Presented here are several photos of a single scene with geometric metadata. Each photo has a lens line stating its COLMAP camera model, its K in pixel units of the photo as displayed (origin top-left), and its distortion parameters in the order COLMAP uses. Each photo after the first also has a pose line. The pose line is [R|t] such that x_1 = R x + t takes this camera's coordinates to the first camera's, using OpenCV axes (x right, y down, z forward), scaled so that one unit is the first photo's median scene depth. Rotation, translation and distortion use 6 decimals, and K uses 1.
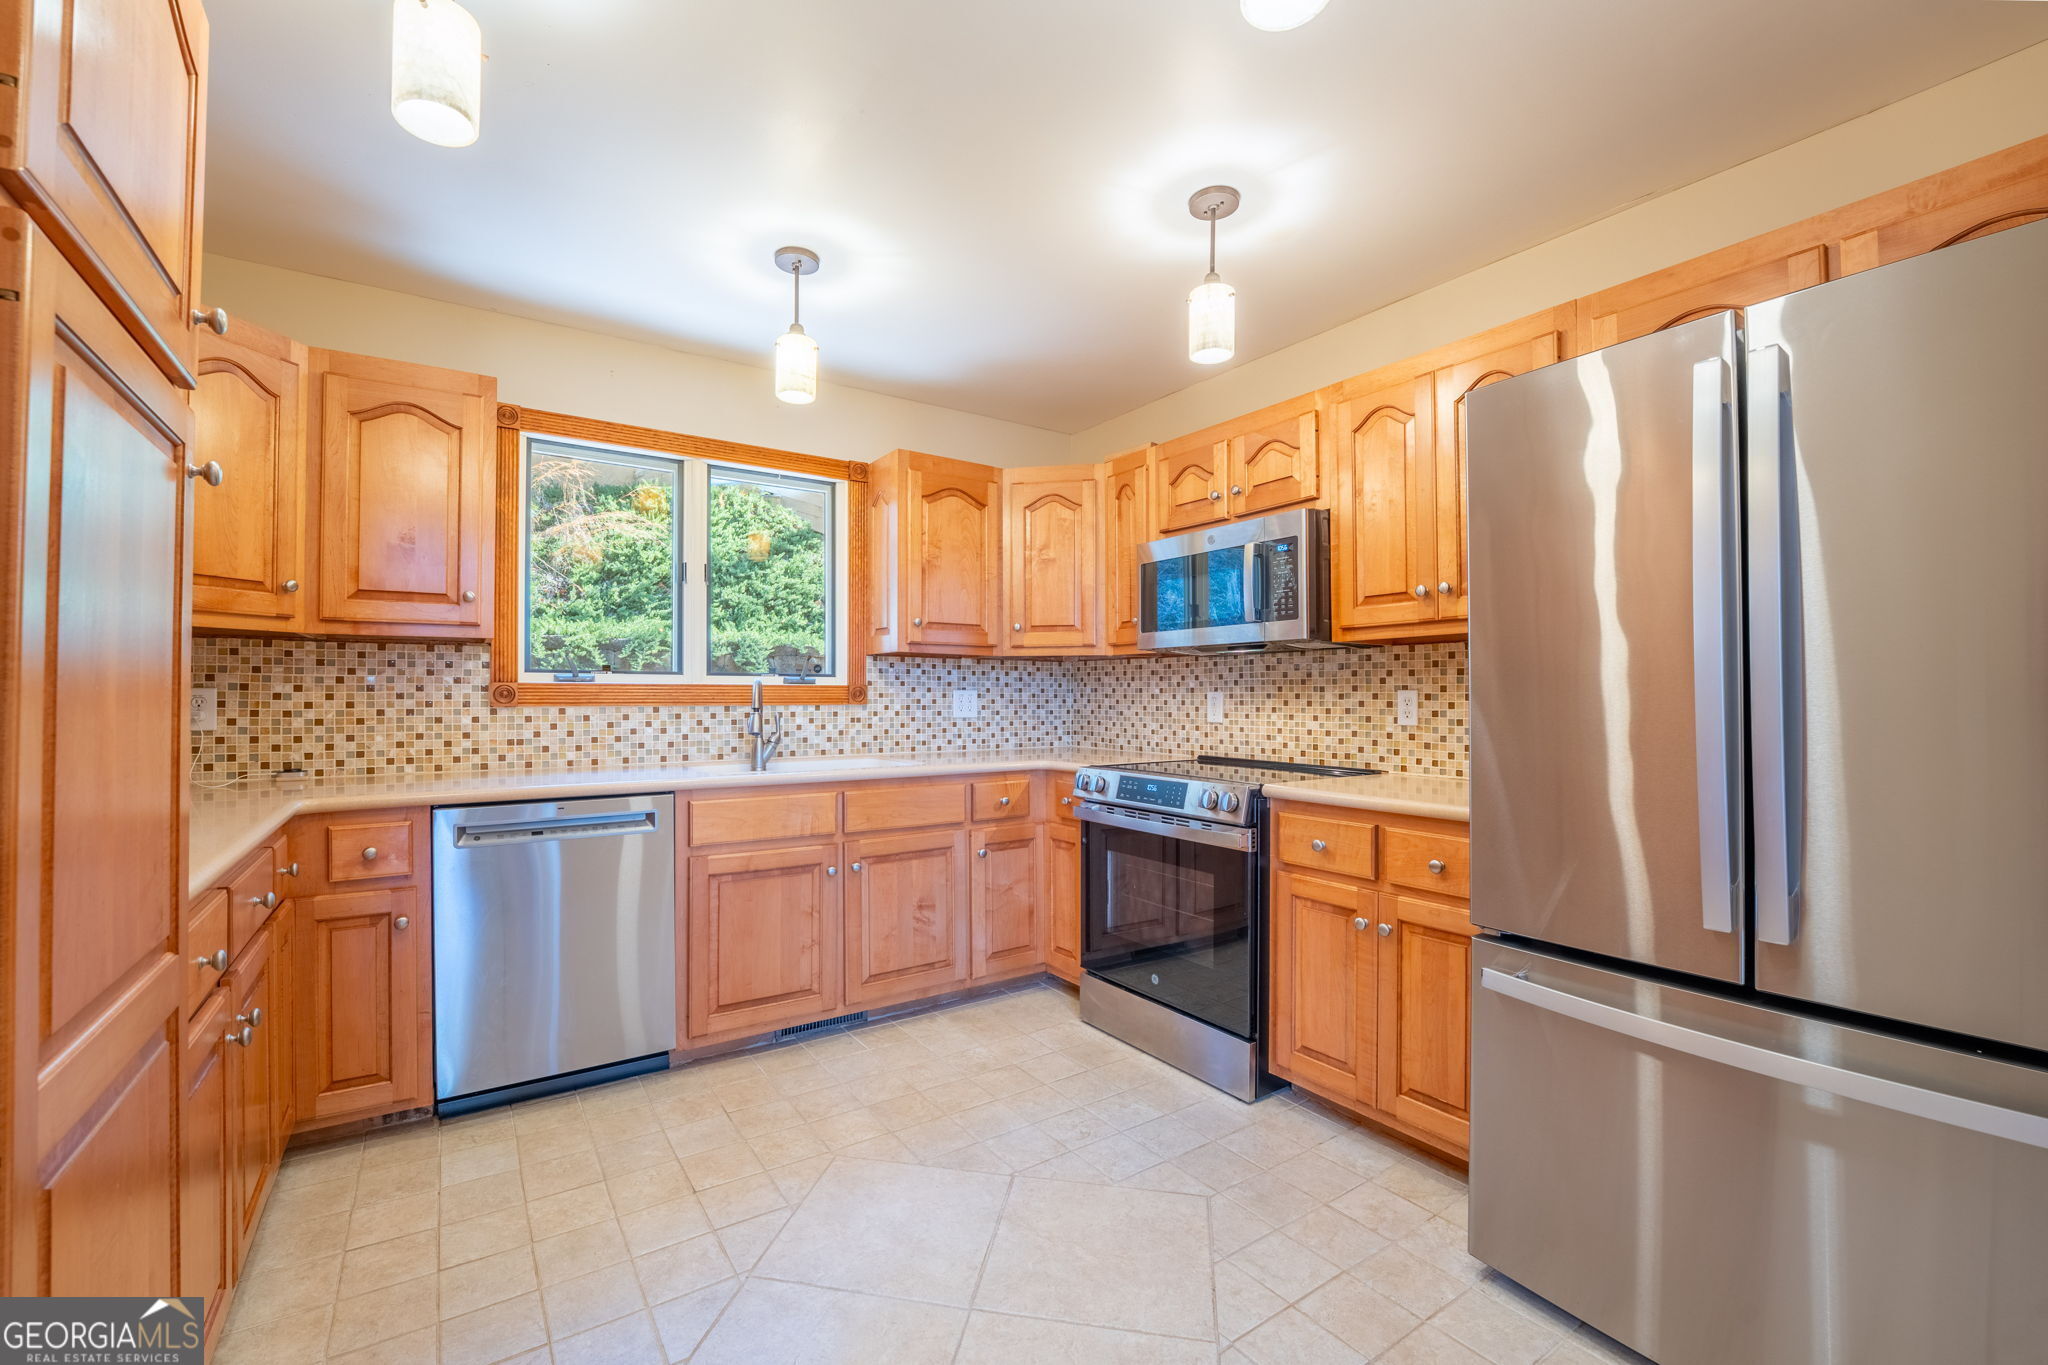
lens RADIAL K [[835.8, 0, 1003.3], [0, 835.8, 687.4], [0, 0, 1]] dist [-0.031166, 0.004996]
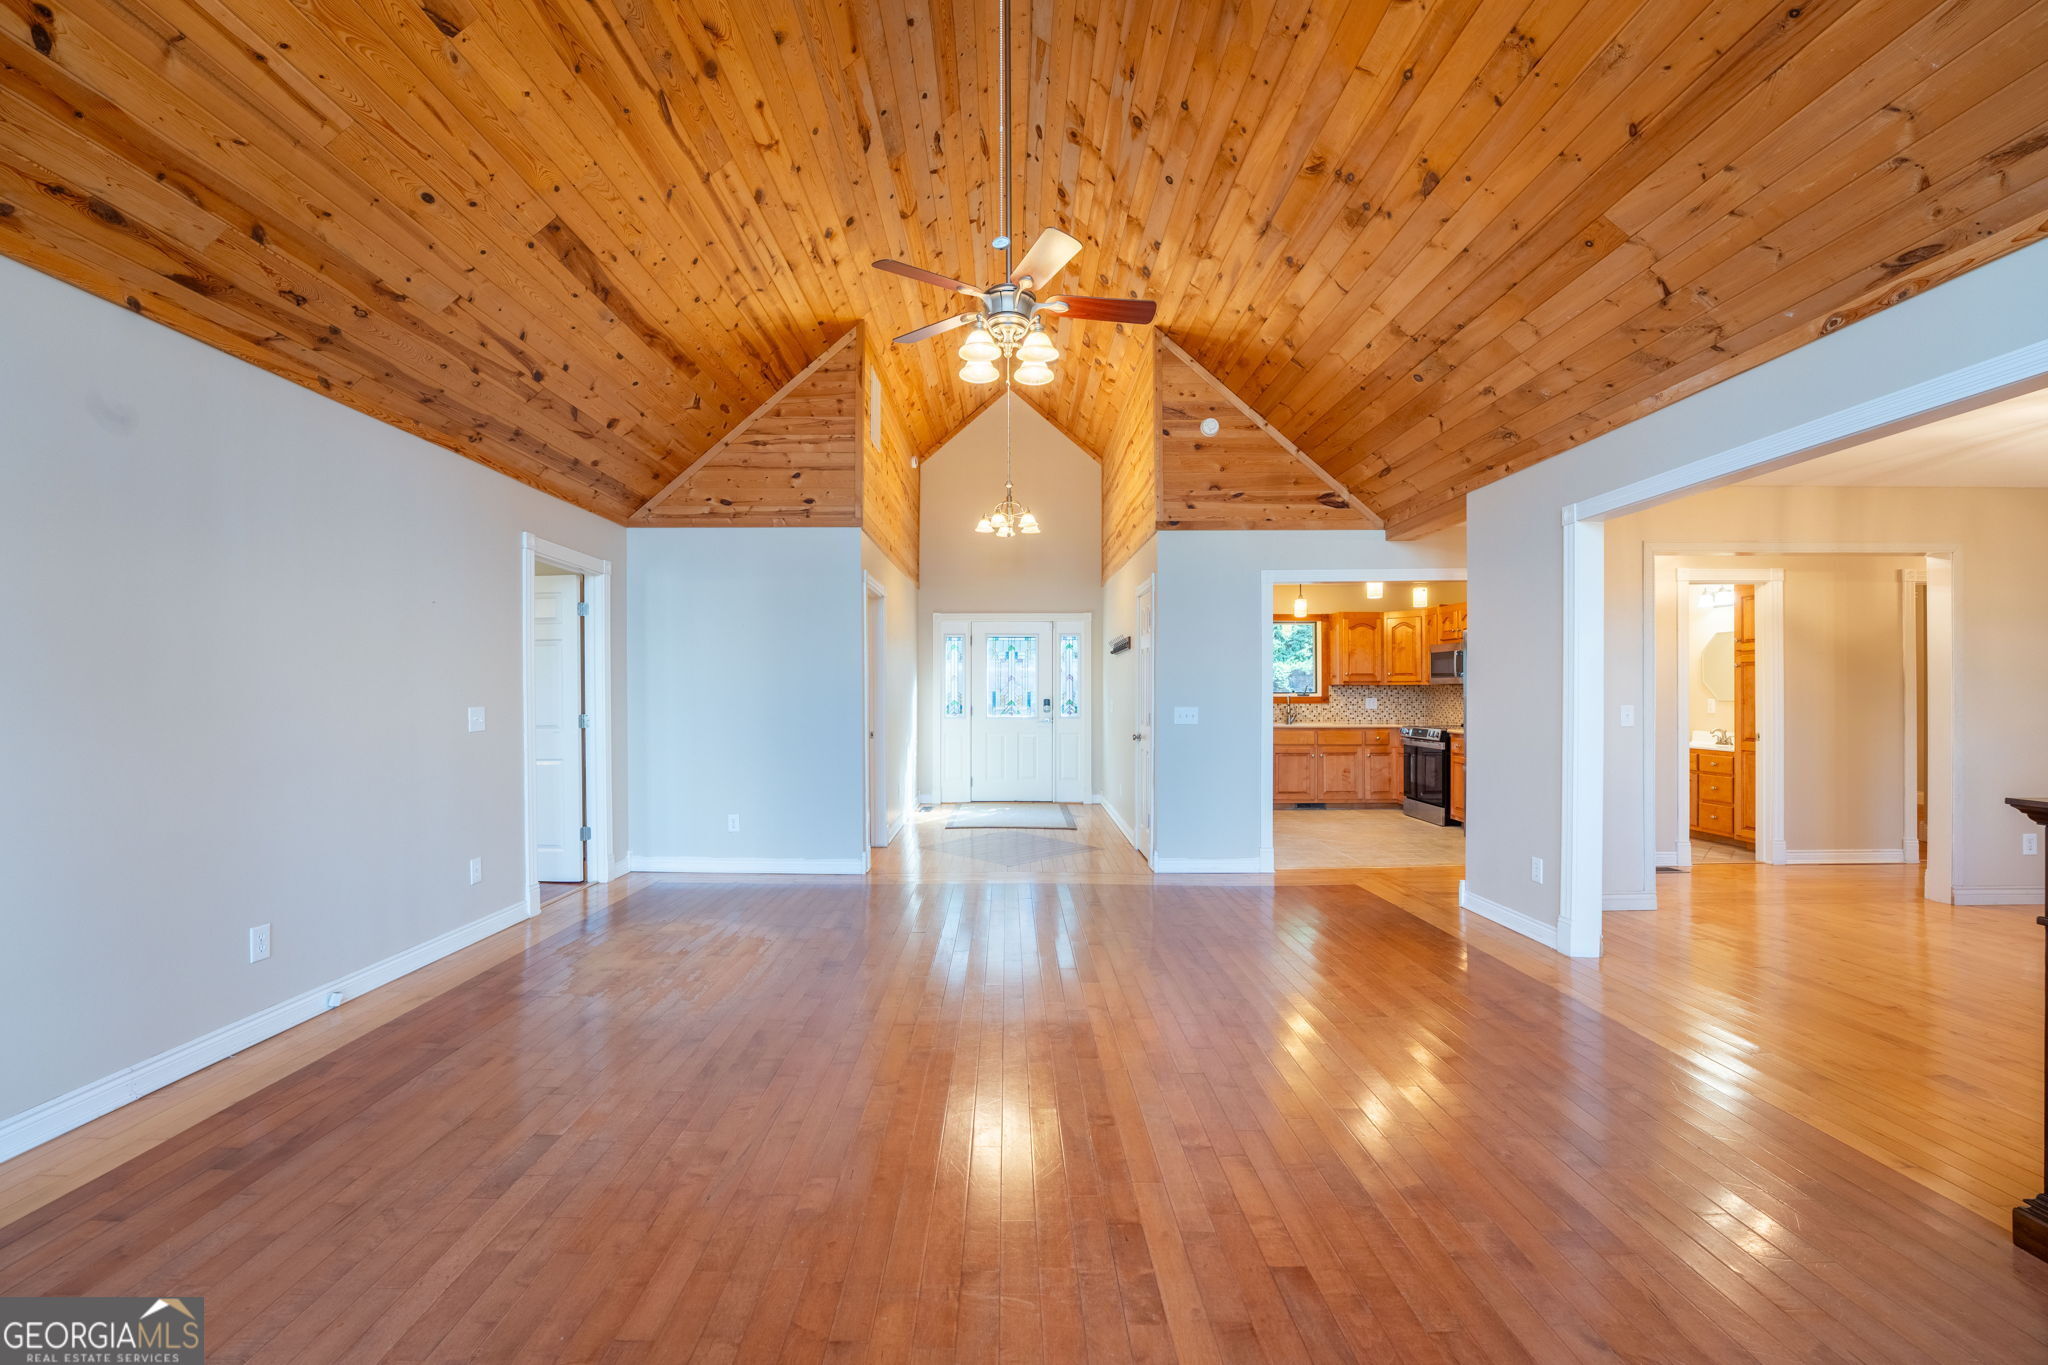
lens RADIAL K [[835.8, 0, 1003.3], [0, 835.8, 687.4], [0, 0, 1]] dist [-0.031166, 0.004996]
pose [[0.827641, -0.004270, -0.561242, 0.574311], [0.006321, 0.999979, 0.001713, -0.051902], [0.561222, -0.004965, 0.827650, -2.199465]]
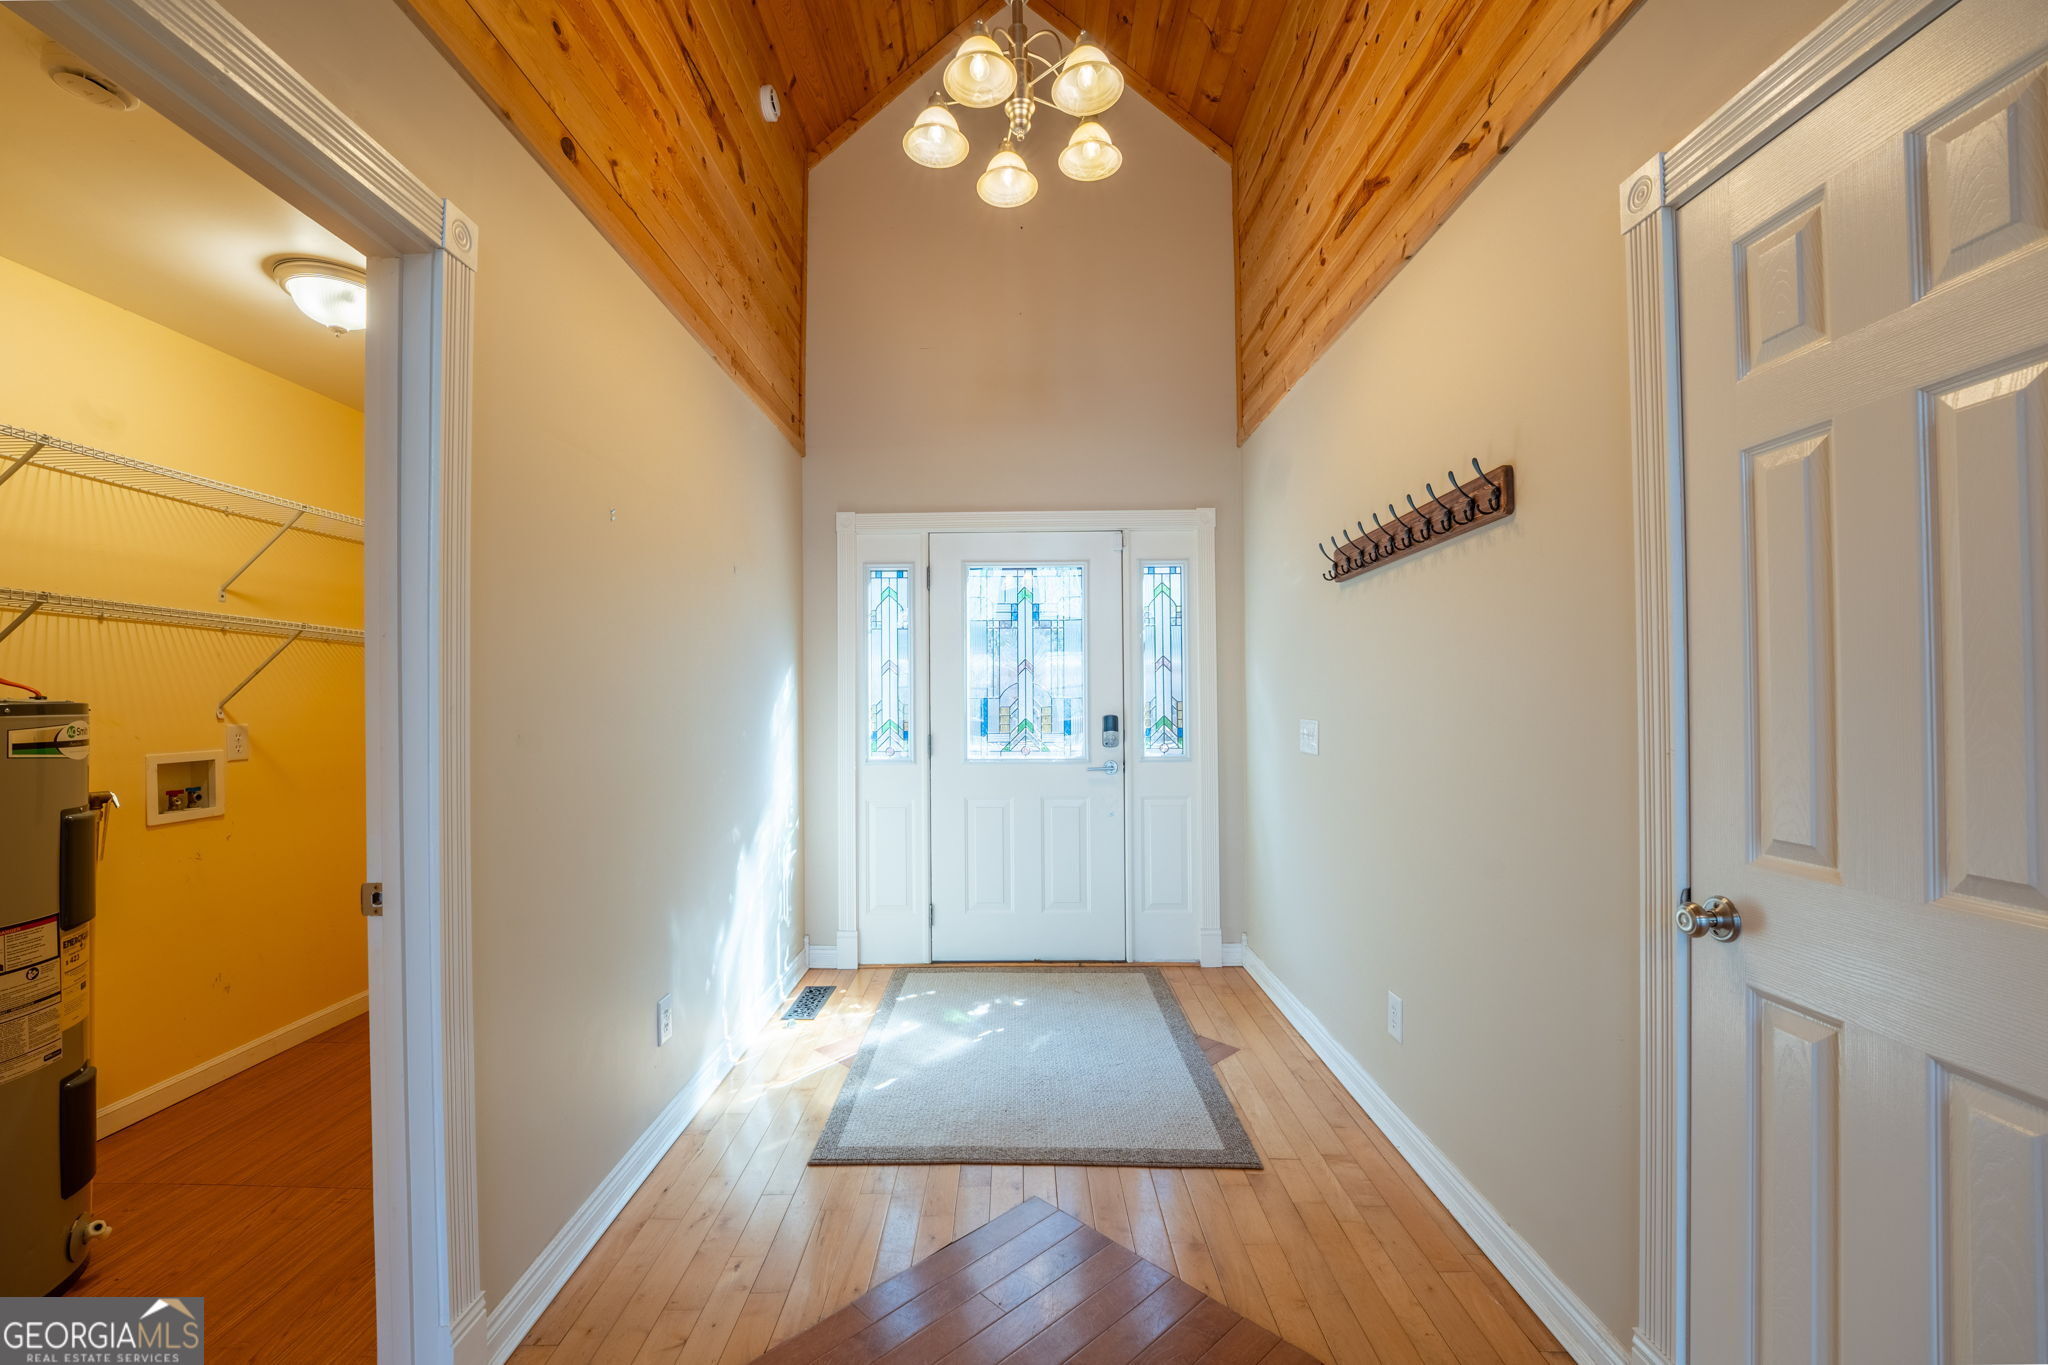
lens RADIAL K [[835.8, 0, 1003.3], [0, 835.8, 687.4], [0, 0, 1]] dist [-0.031166, 0.004996]
pose [[0.822385, -0.013804, -0.568764, -0.492046], [0.013239, 0.999899, -0.005126, -0.041368], [0.568778, -0.003314, 0.822485, -0.607837]]
